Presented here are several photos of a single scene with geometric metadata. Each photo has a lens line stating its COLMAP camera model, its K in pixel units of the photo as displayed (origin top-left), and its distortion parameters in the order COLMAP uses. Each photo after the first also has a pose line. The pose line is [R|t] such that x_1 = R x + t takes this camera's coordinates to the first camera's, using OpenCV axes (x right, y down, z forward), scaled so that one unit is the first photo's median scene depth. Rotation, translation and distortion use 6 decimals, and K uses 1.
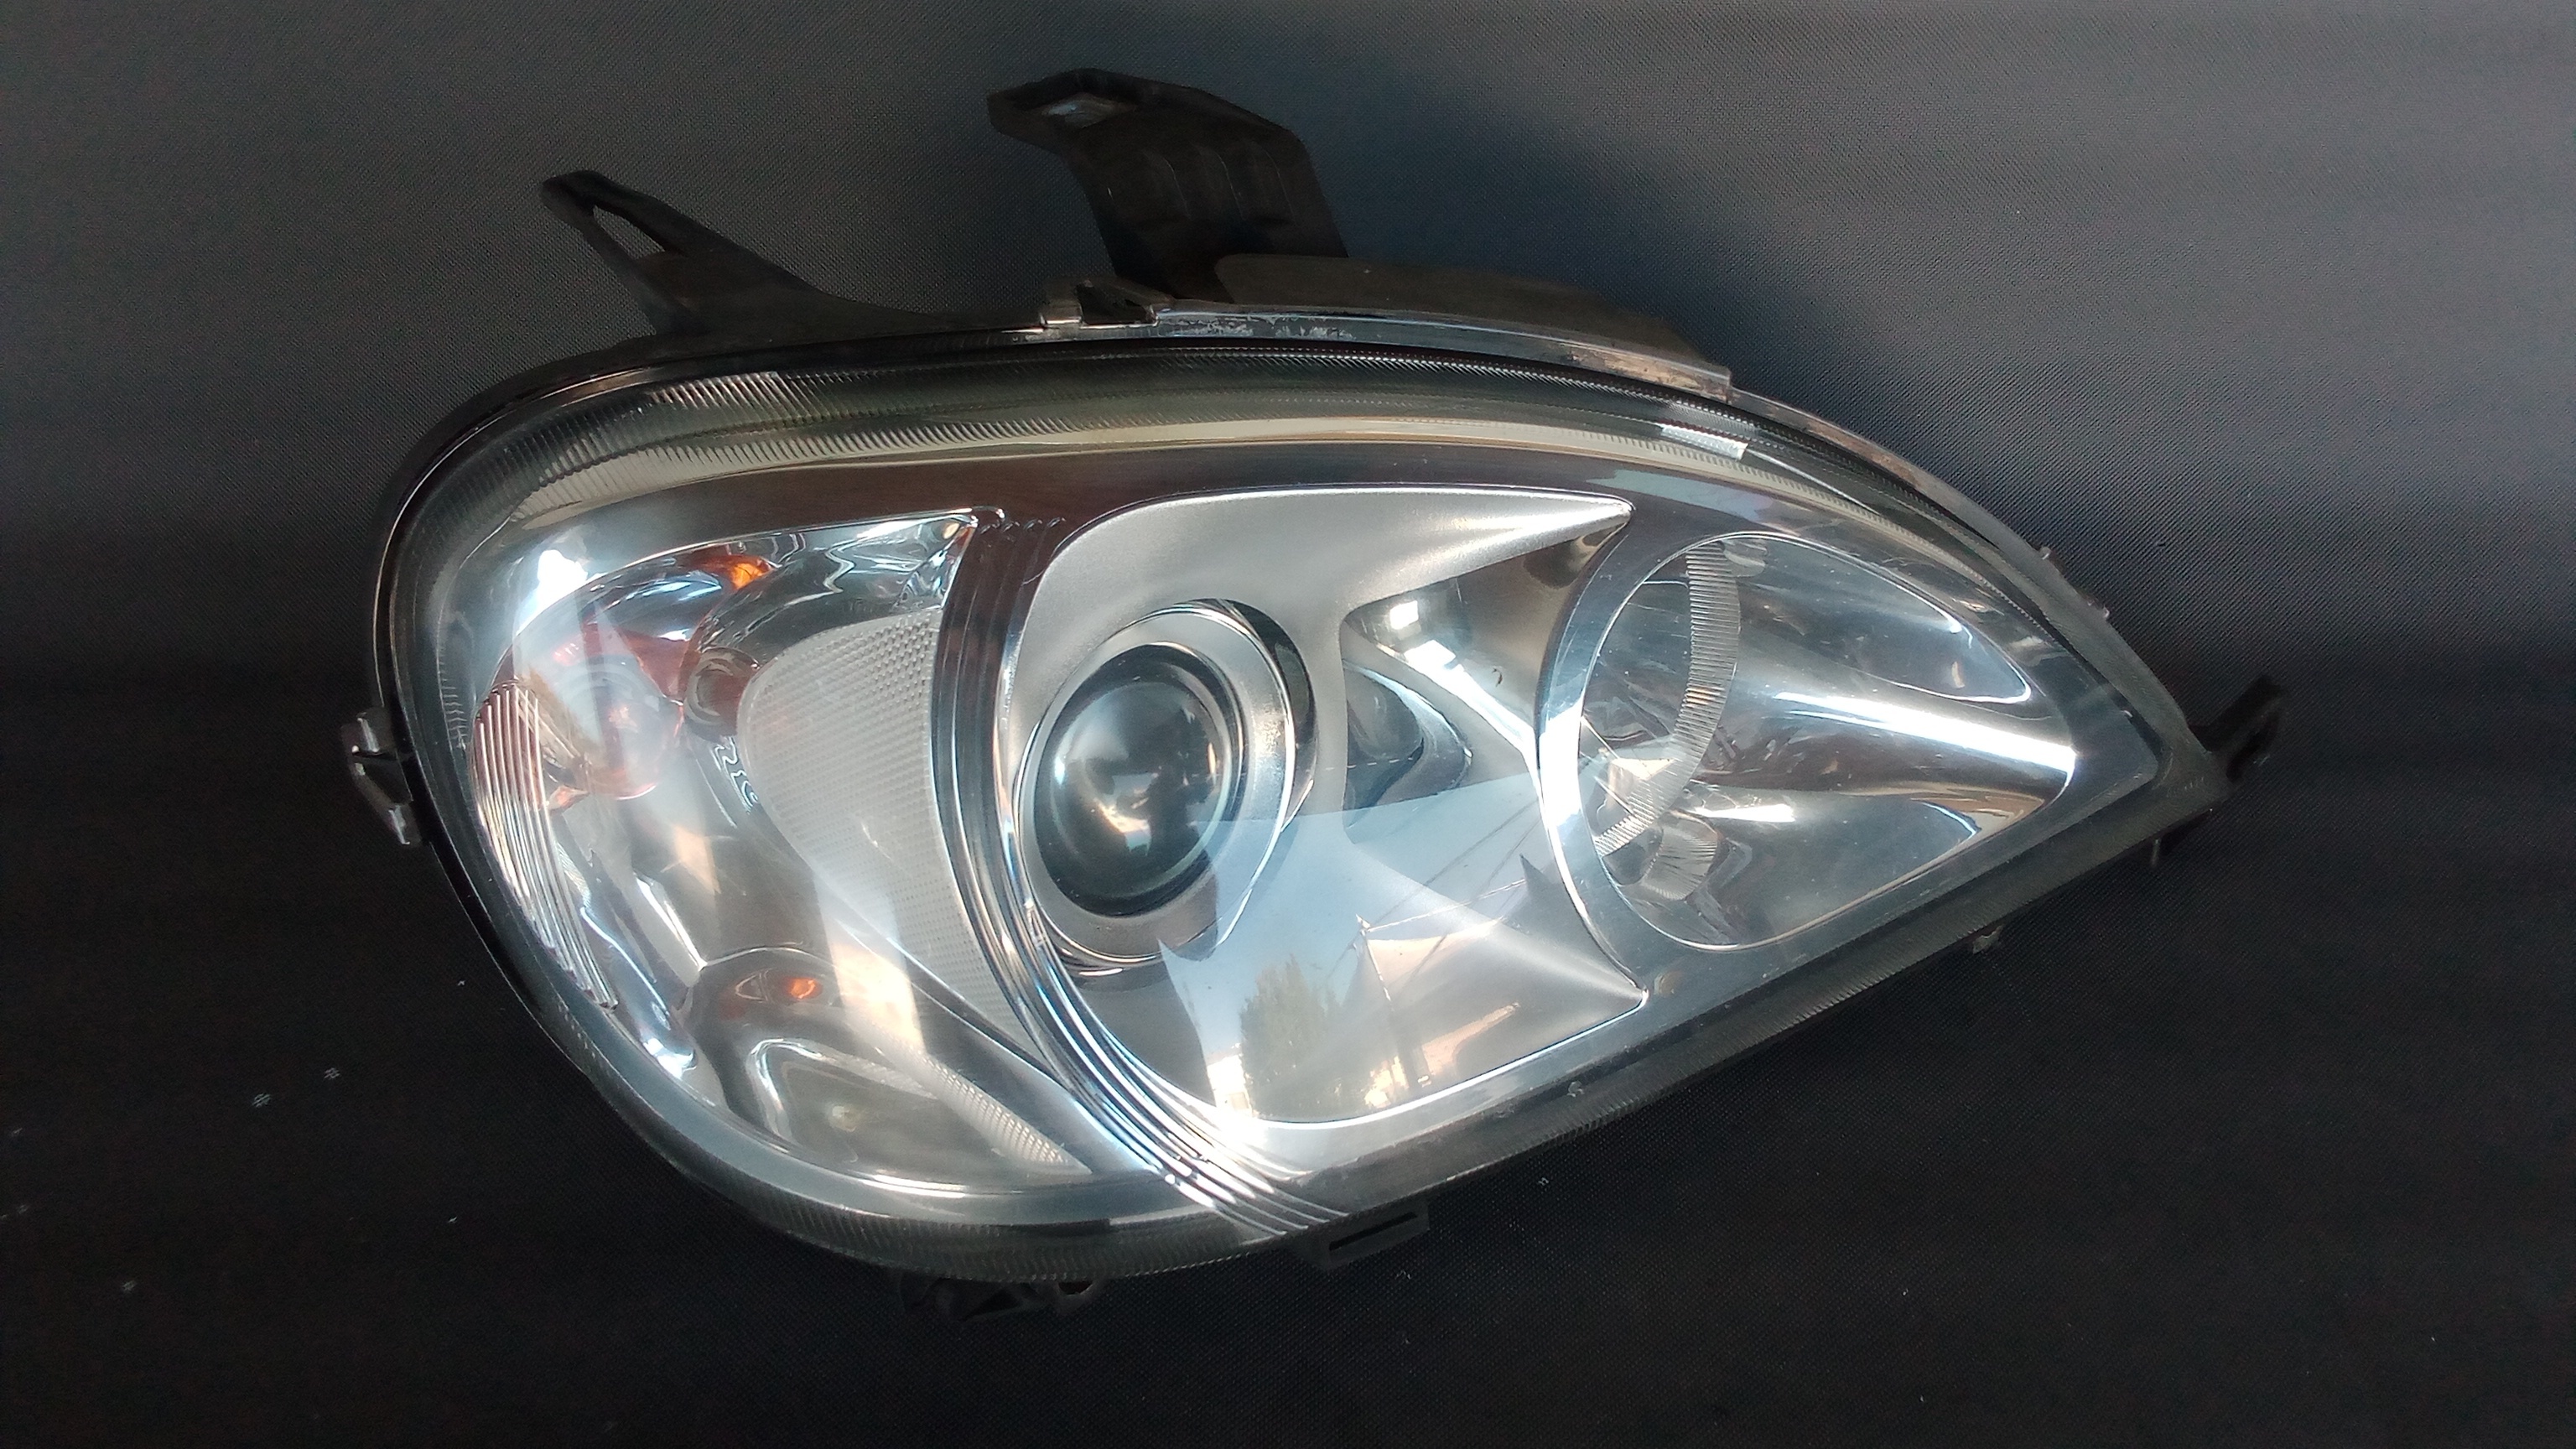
lens RADIAL K [[1886.4, 0, 1288.0], [0, 1886.4, 724.5], [0, 0, 1]] dist [-0.000878, -0.003525]
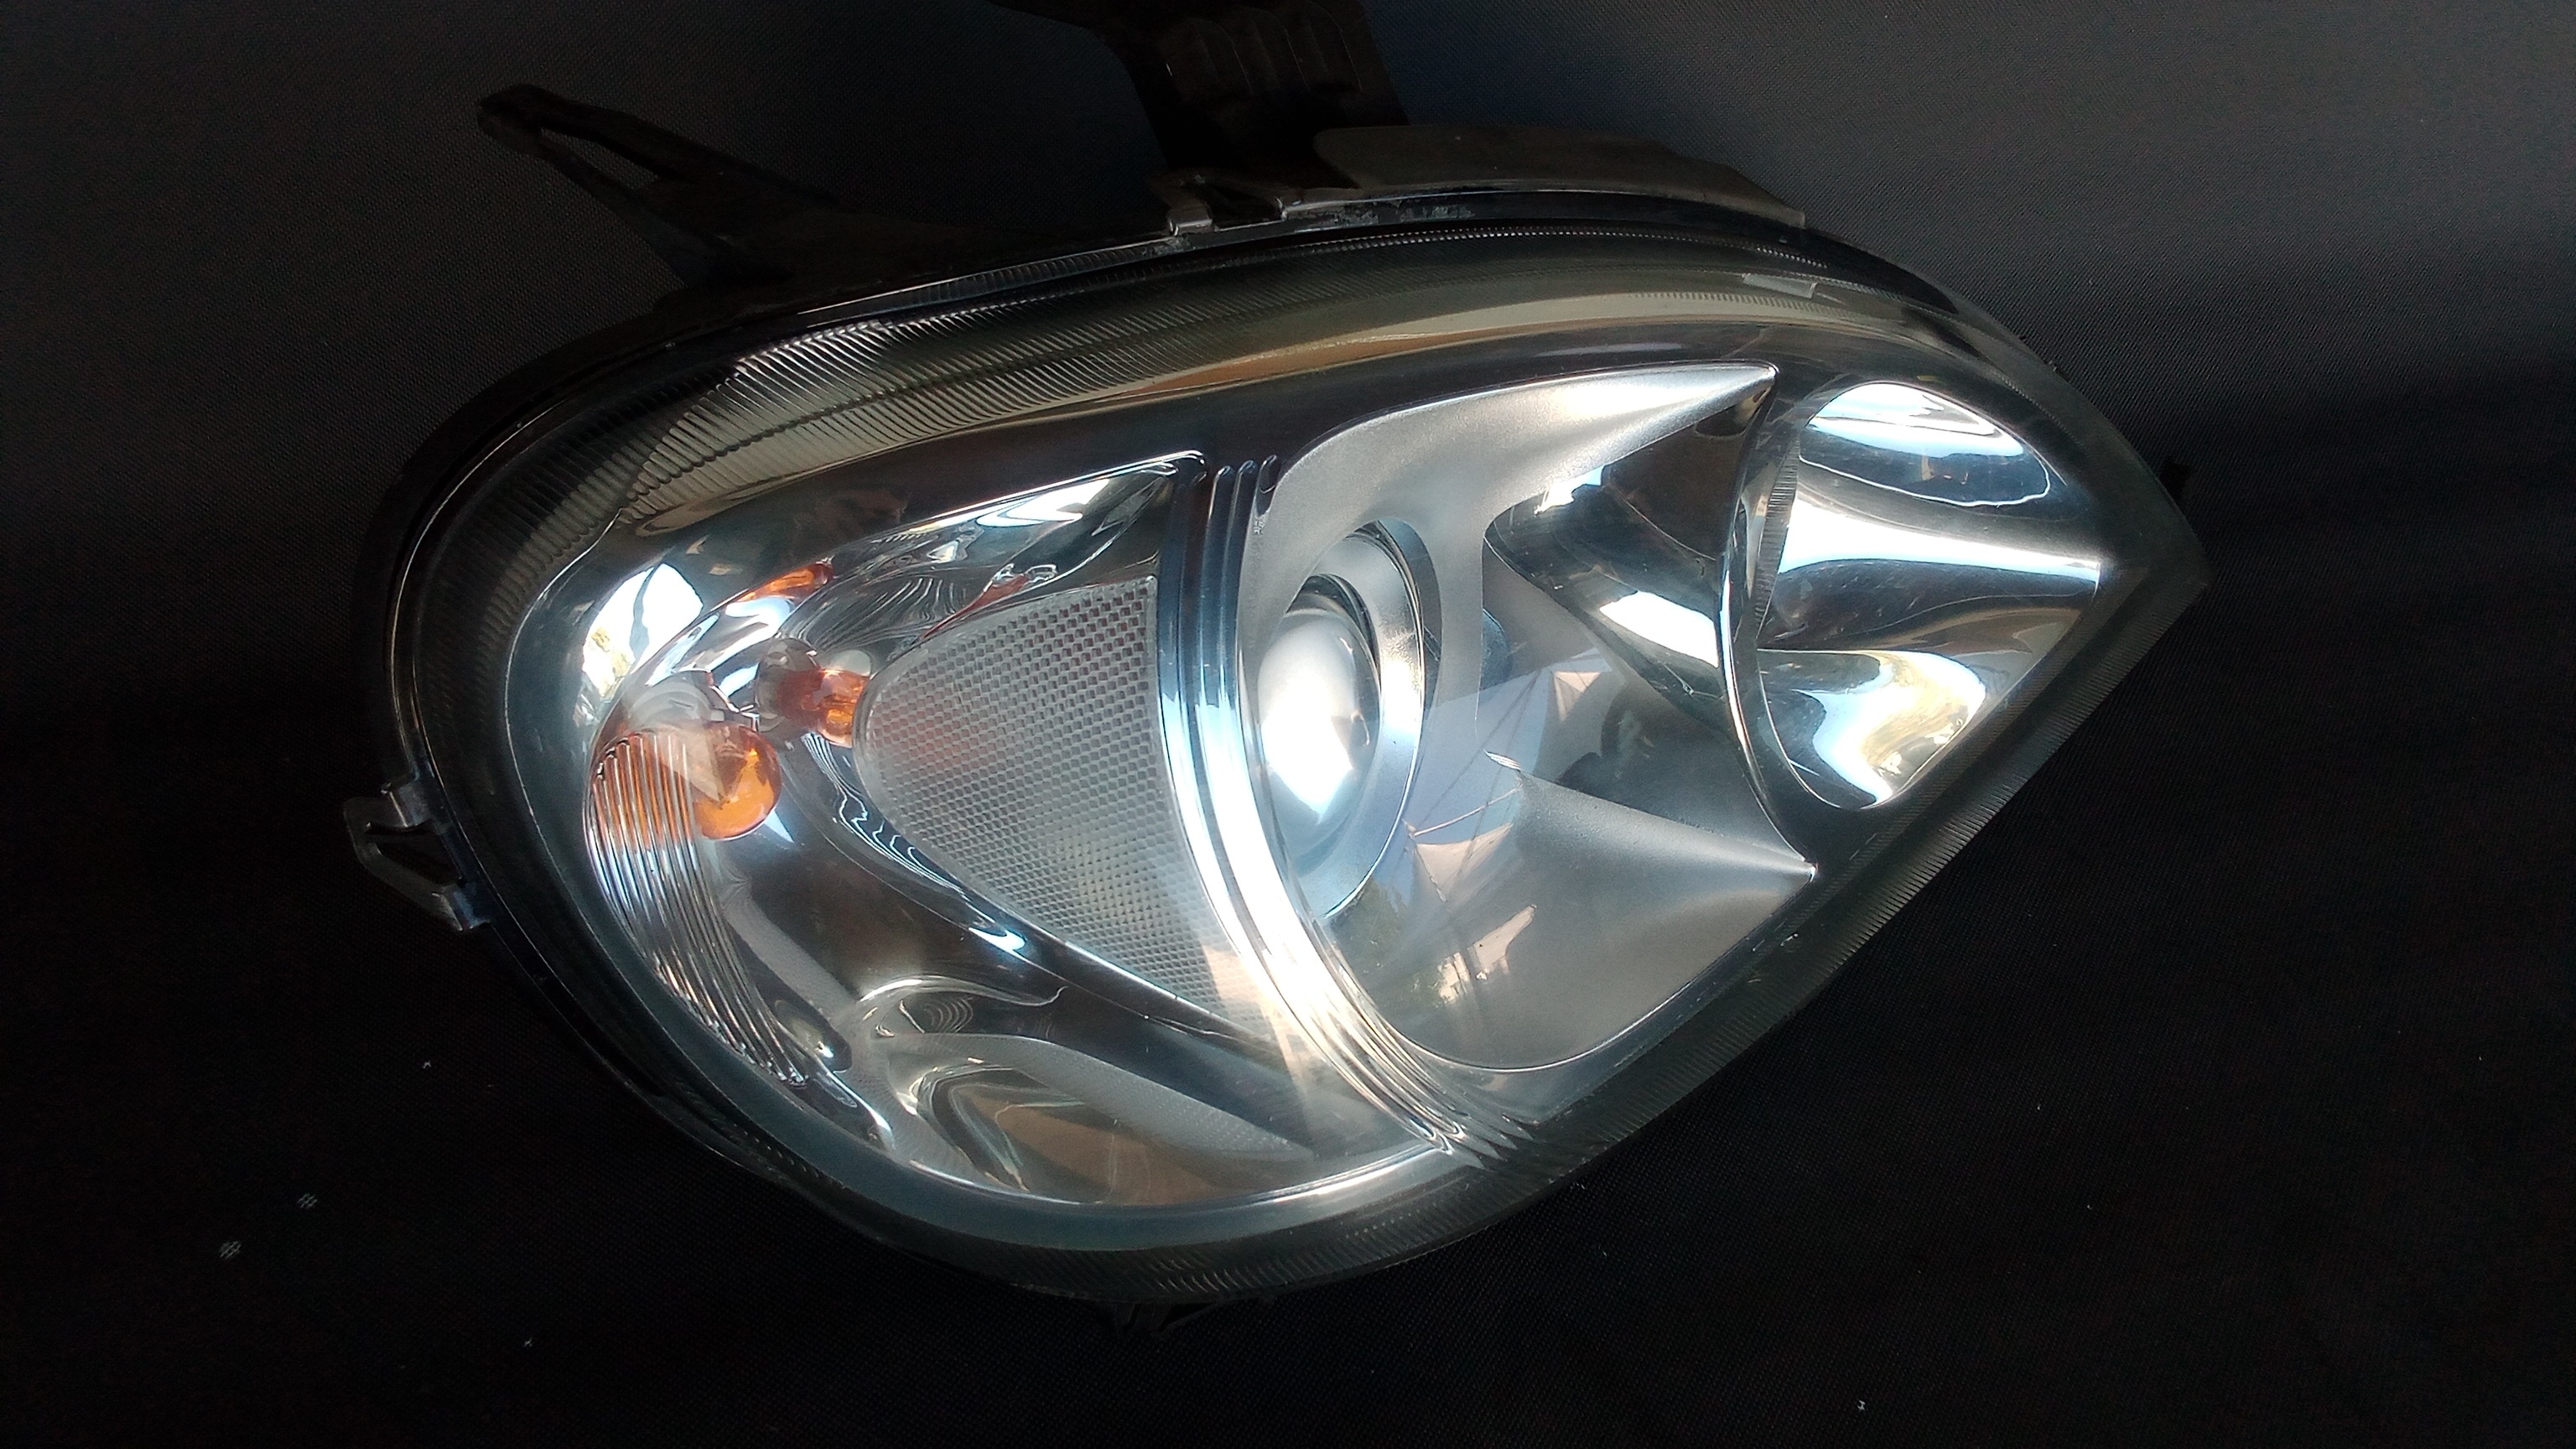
lens RADIAL K [[1886.4, 0, 1288.0], [0, 1886.4, 724.5], [0, 0, 1]] dist [-0.000878, -0.003525]
pose [[0.963701, -0.144658, 0.224399, -0.296823], [0.124539, 0.987016, 0.101433, -0.066749], [-0.236159, -0.069804, 0.969204, 0.120886]]
